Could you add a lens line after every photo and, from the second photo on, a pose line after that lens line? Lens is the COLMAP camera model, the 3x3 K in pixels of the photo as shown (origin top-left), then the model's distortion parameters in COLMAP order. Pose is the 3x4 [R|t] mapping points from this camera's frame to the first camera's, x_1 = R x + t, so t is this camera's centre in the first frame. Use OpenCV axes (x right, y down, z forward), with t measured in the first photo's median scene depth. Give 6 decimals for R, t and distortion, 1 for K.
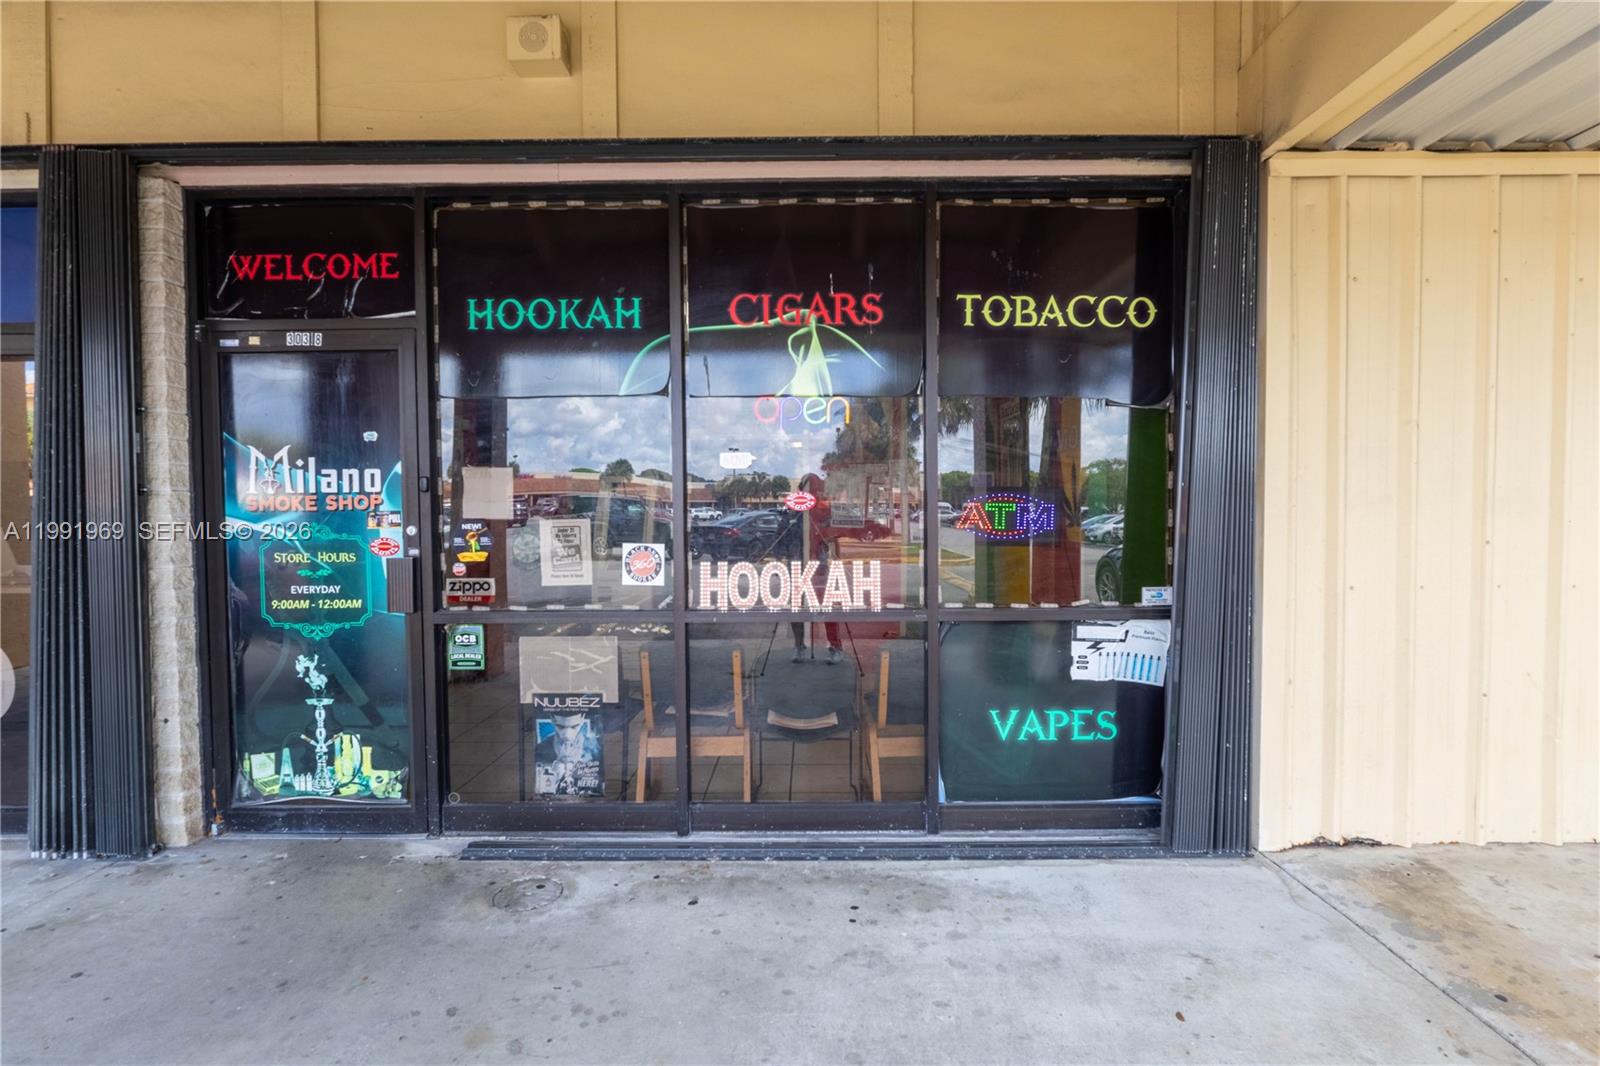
lens RADIAL K [[734.1, 0, 797.5], [0, 734.1, 543.8], [0, 0, 1]] dist [-0.008455, 0.001053]
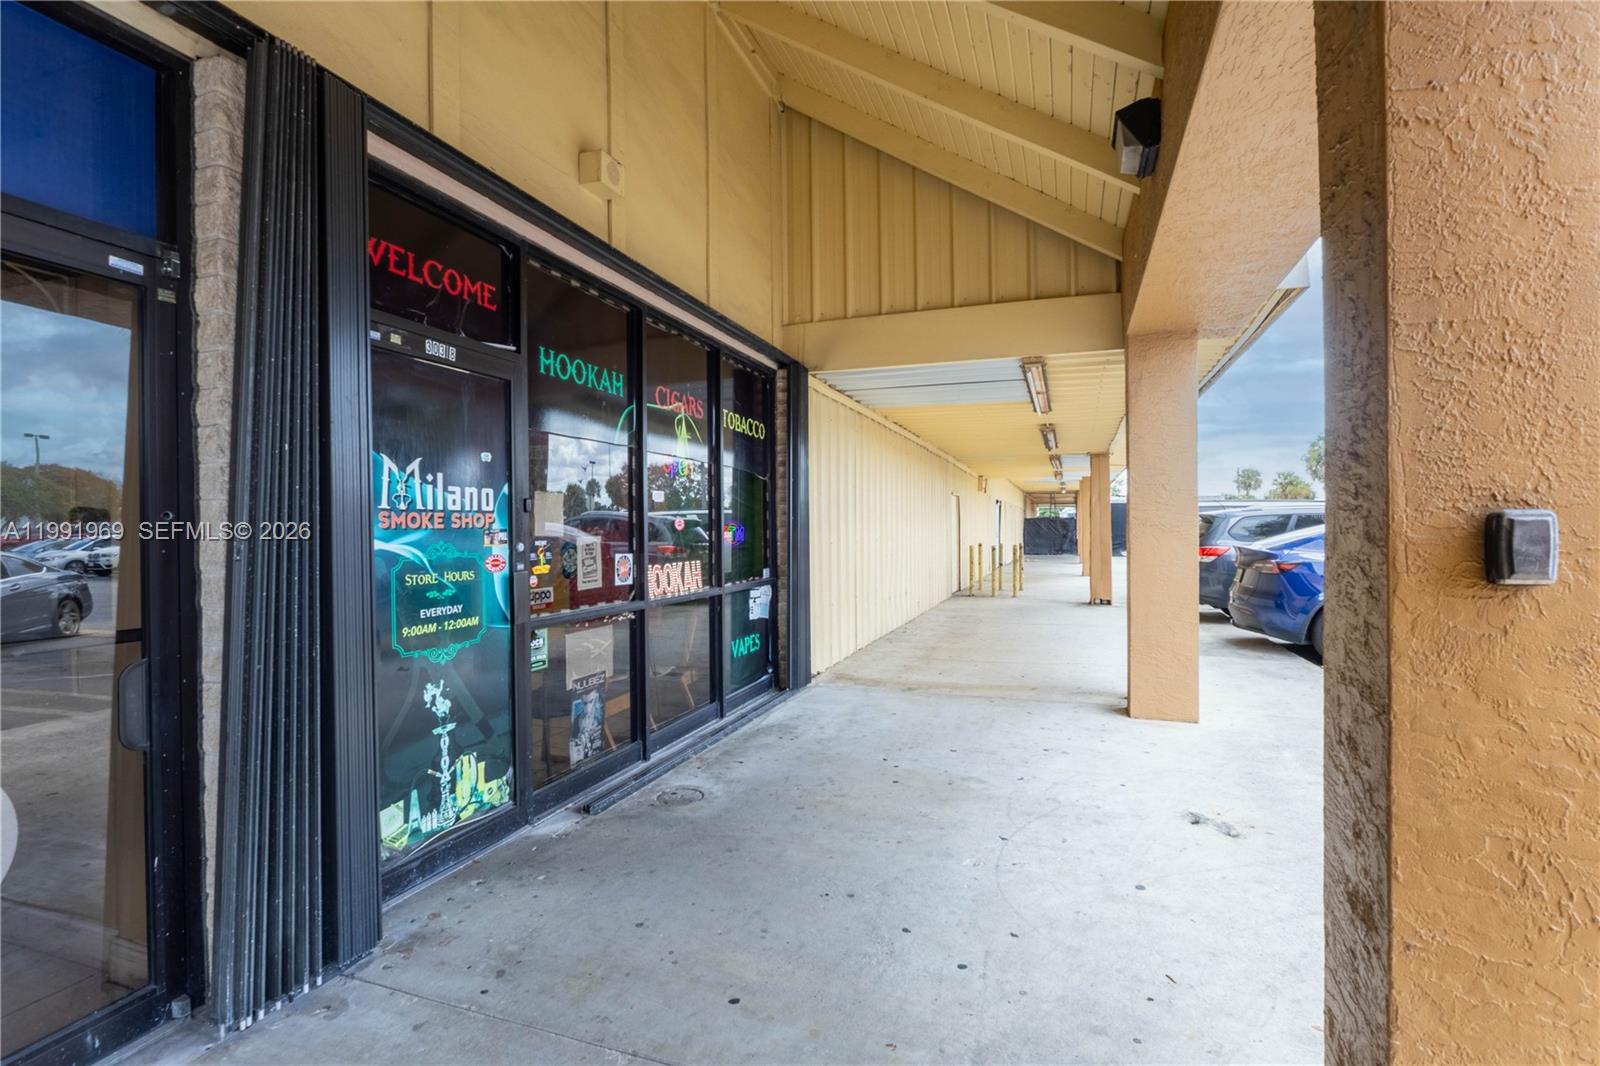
lens RADIAL K [[754.3, 0, 794.0], [0, 754.3, 537.0], [0, 0, 1]] dist [-0.011162, 0.000642]
pose [[0.332879, -0.005476, 0.942954, -1.434523], [0.036958, 0.999291, -0.007243, -0.009954], [-0.942245, 0.037261, 0.332845, 0.237327]]
